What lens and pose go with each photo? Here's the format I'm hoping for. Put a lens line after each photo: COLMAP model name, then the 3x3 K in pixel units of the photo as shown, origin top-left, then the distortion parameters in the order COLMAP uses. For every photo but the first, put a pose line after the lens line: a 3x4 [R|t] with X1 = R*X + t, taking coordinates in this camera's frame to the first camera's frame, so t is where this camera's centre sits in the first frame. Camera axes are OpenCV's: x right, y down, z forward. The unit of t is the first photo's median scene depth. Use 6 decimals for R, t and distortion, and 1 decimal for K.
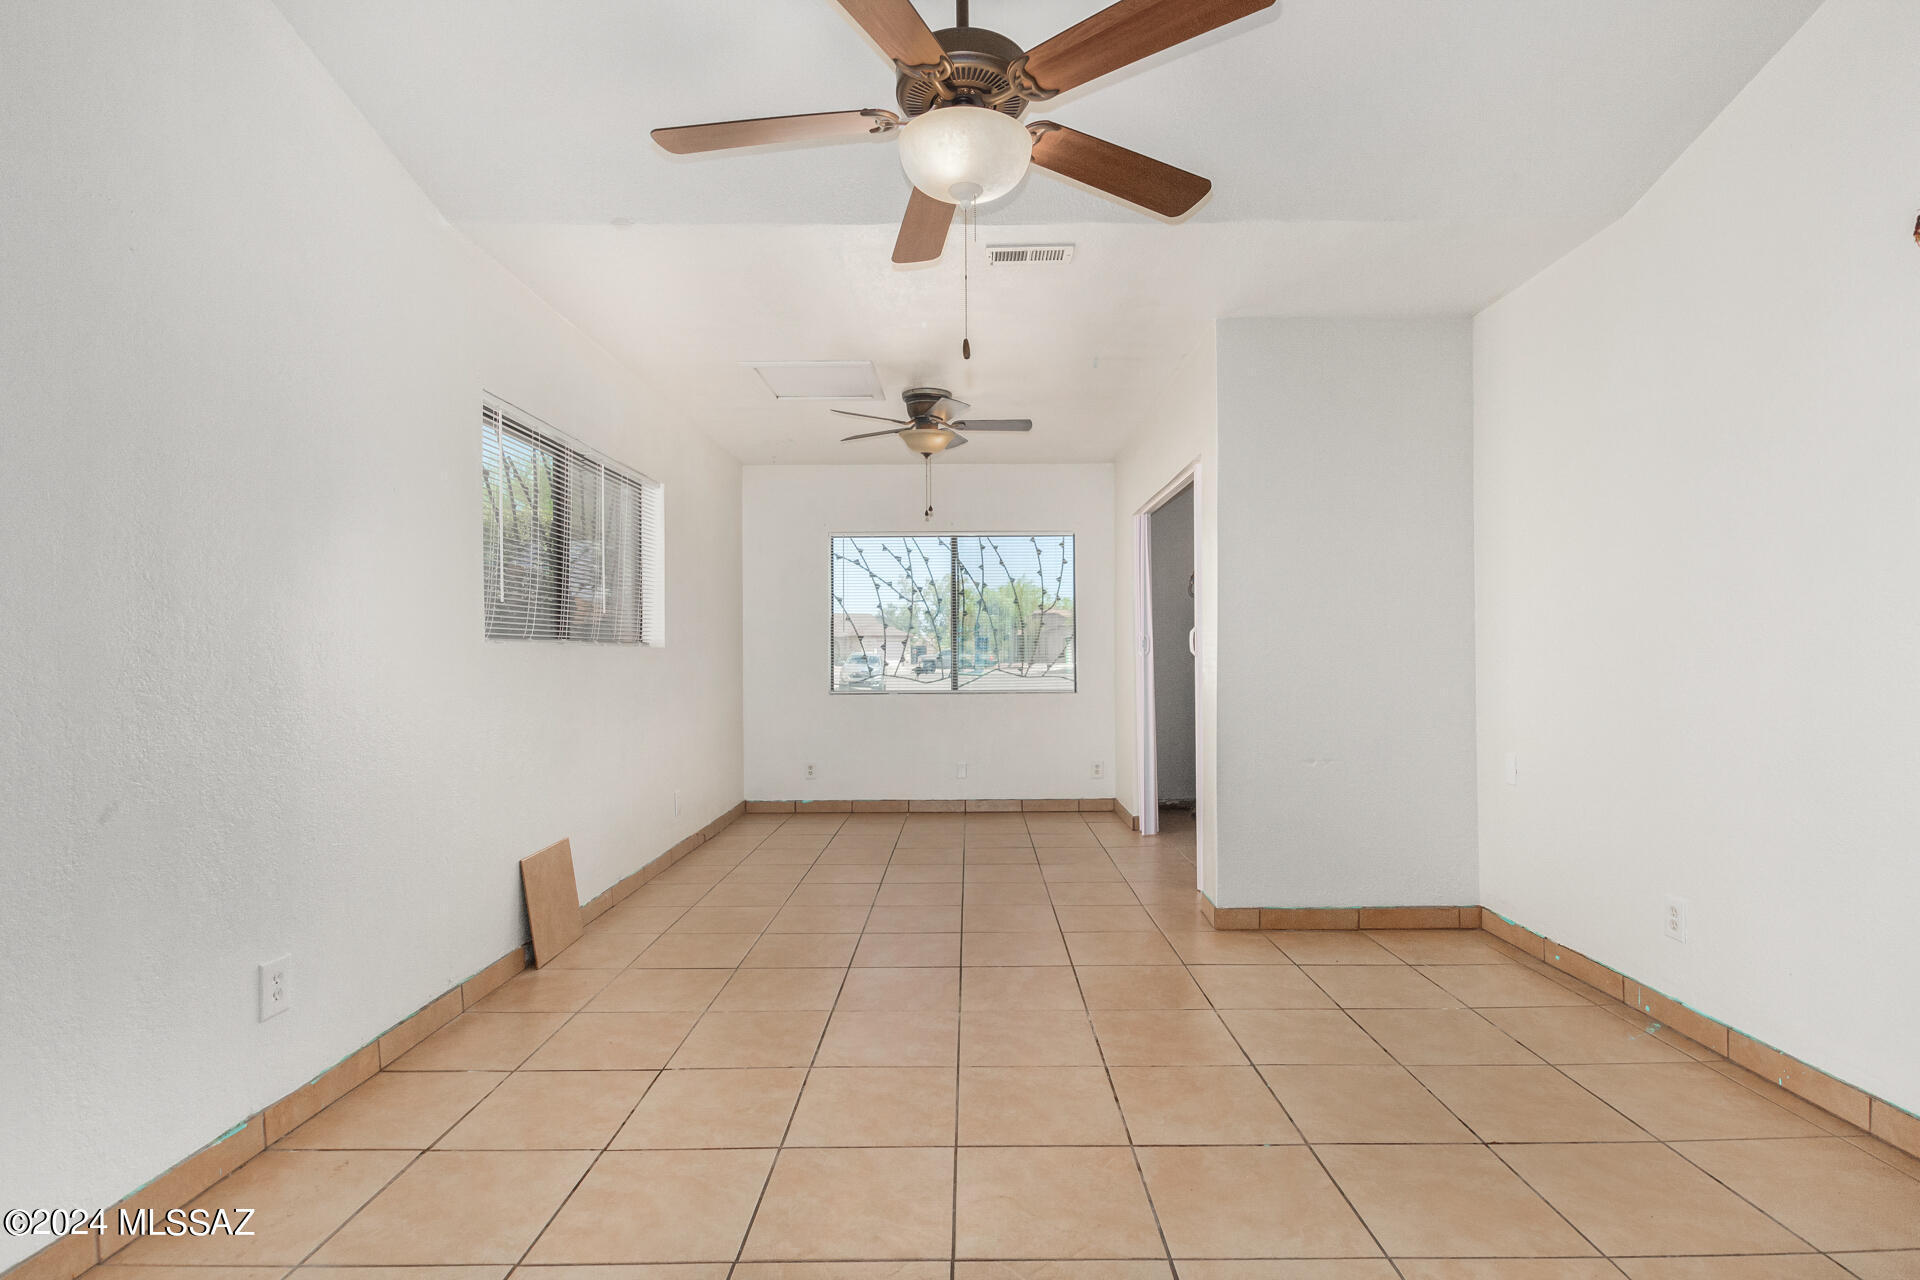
lens RADIAL K [[906.1, 0, 970.3], [0, 906.1, 652.5], [0, 0, 1]] dist [0.008115, -0.001836]
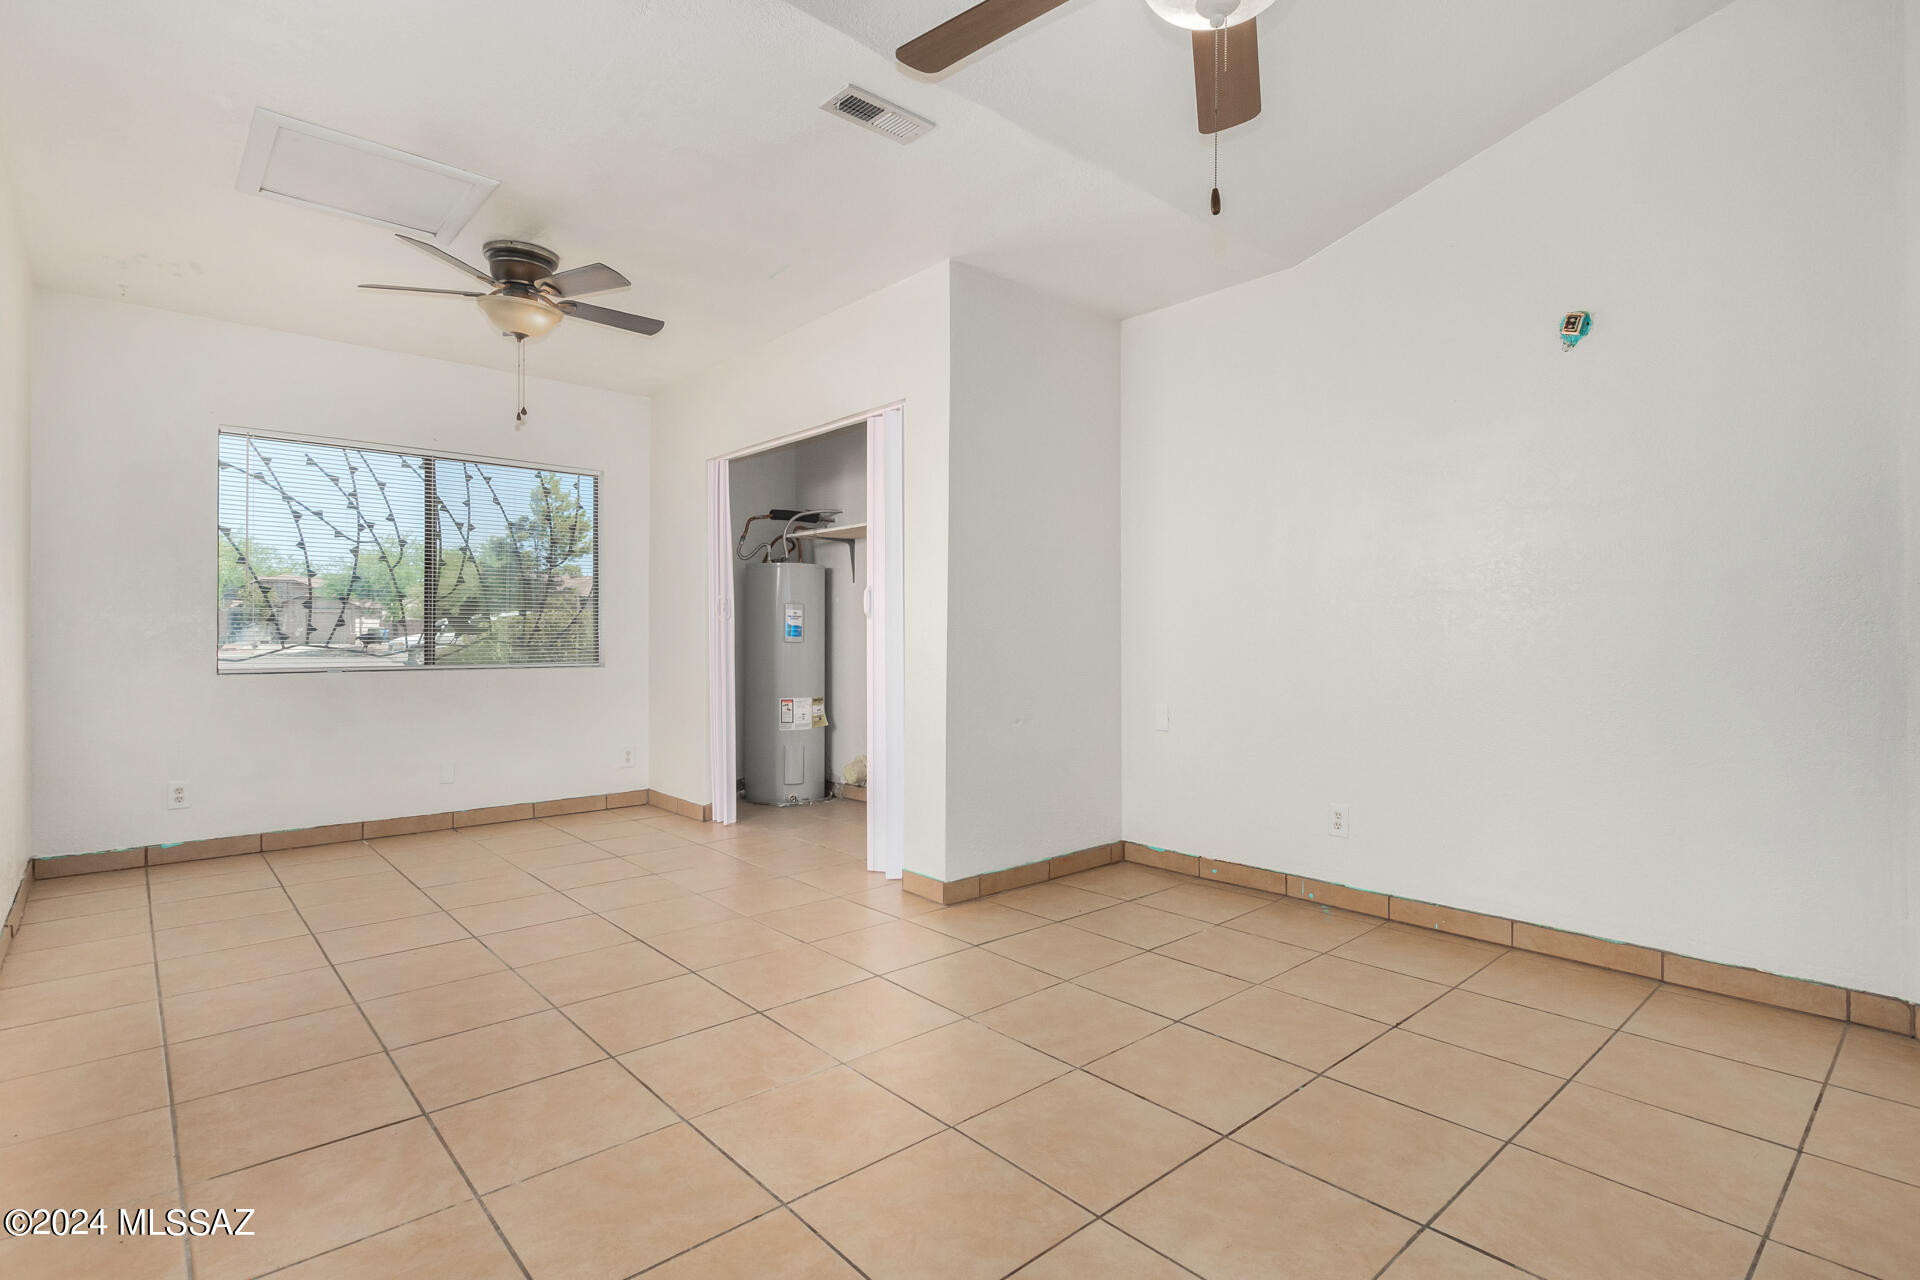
lens RADIAL K [[923.1, 0, 961.1], [0, 923.1, 632.2], [0, 0, 1]] dist [0.002948, -0.000422]
pose [[0.746459, 0.008636, 0.665376, -0.205798], [-0.008263, 0.999959, -0.003708, 0.014269], [-0.665380, -0.002730, 0.746499, 0.157426]]
